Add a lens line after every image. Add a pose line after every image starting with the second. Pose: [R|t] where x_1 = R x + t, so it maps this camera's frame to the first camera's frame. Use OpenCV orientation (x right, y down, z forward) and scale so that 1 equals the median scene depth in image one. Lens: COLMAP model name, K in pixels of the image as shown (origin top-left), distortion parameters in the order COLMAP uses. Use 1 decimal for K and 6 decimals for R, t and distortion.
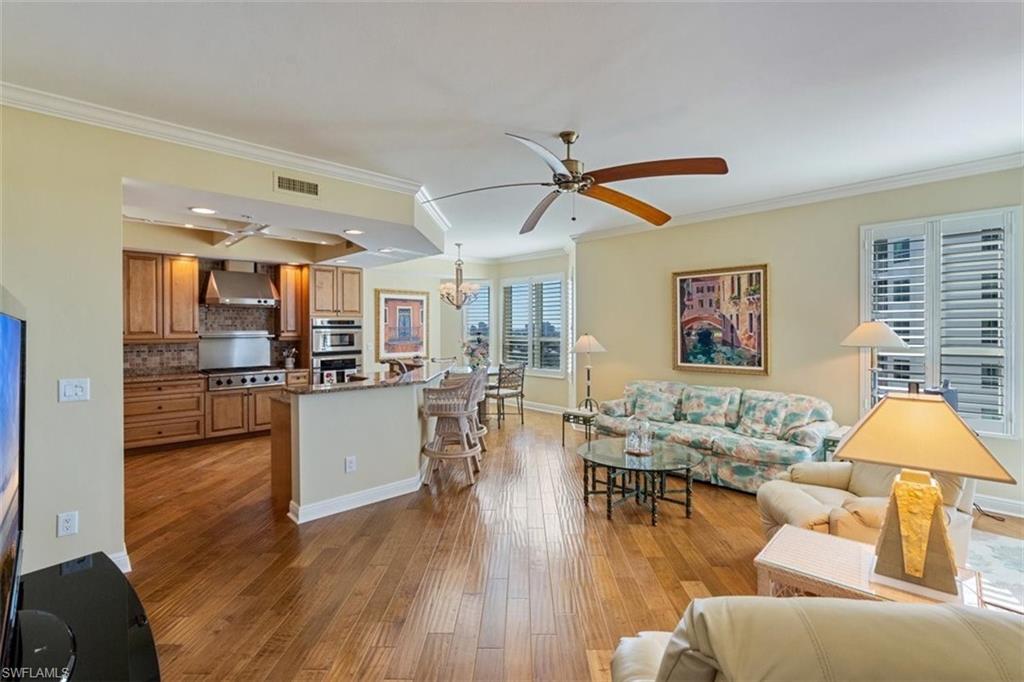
lens RADIAL K [[470.8, 0, 514.7], [0, 470.8, 328.6], [0, 0, 1]] dist [-0.007578, 0.002844]
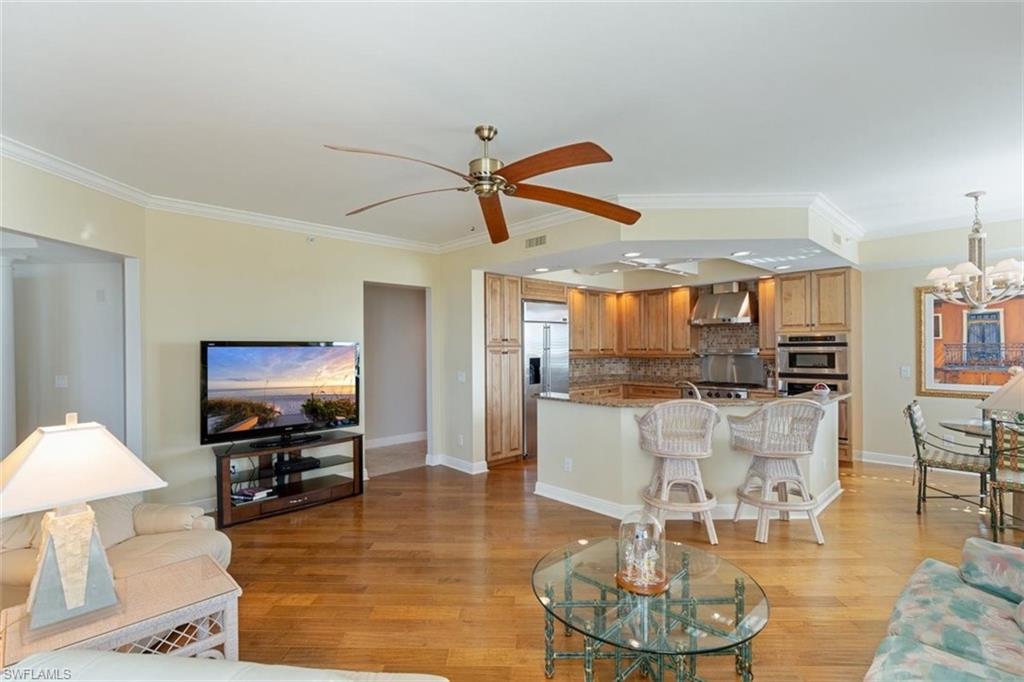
lens RADIAL K [[470.8, 0, 512.3], [0, 470.8, 348.8], [0, 0, 1]] dist [-0.007578, 0.002844]
pose [[-0.006371, 0.008630, -0.999942, 0.522874], [0.005350, 0.999949, 0.008596, -0.006437], [0.999965, -0.005294, -0.006416, 0.564304]]
